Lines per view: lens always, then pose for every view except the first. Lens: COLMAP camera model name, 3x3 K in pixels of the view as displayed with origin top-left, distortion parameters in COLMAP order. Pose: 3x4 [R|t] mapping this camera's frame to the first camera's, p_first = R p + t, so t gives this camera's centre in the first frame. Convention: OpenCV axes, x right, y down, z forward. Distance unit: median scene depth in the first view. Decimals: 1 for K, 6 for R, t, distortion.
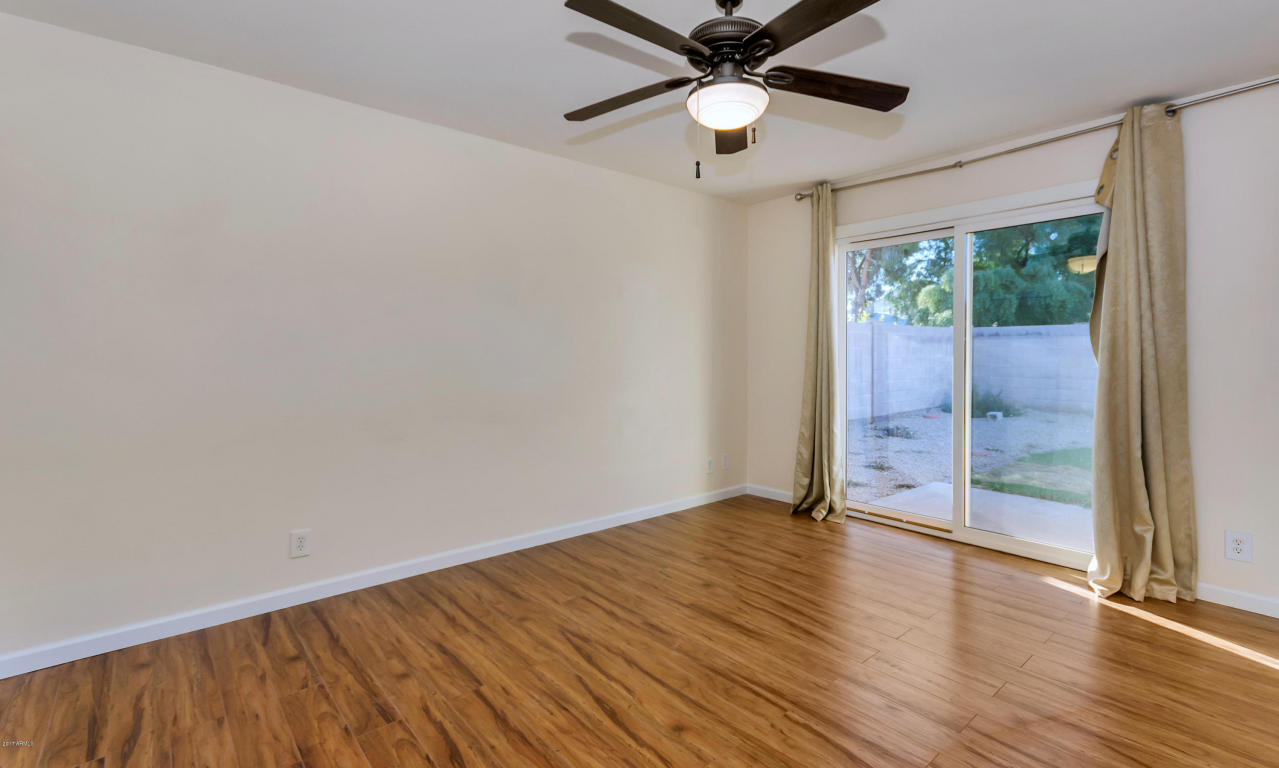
lens RADIAL K [[581.6, 0, 657.8], [0, 581.6, 353.3], [0, 0, 1]] dist [0.002168, 0.000367]
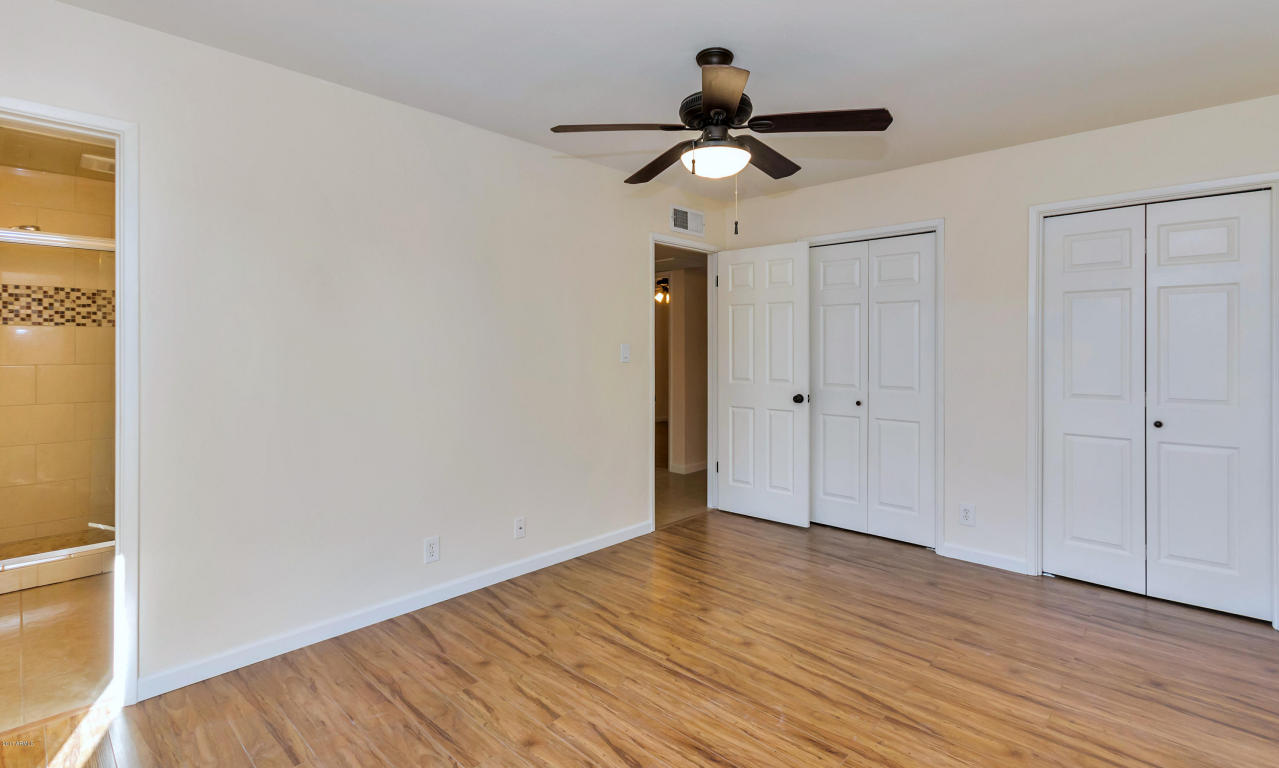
lens RADIAL K [[581.6, 0, 657.8], [0, 581.6, 353.3], [0, 0, 1]] dist [0.002168, 0.000367]
pose [[-0.995157, 0.000382, -0.098293, 0.329059], [-0.000096, 0.999988, 0.004859, -0.039171], [0.098294, 0.004845, -0.995146, 2.032256]]
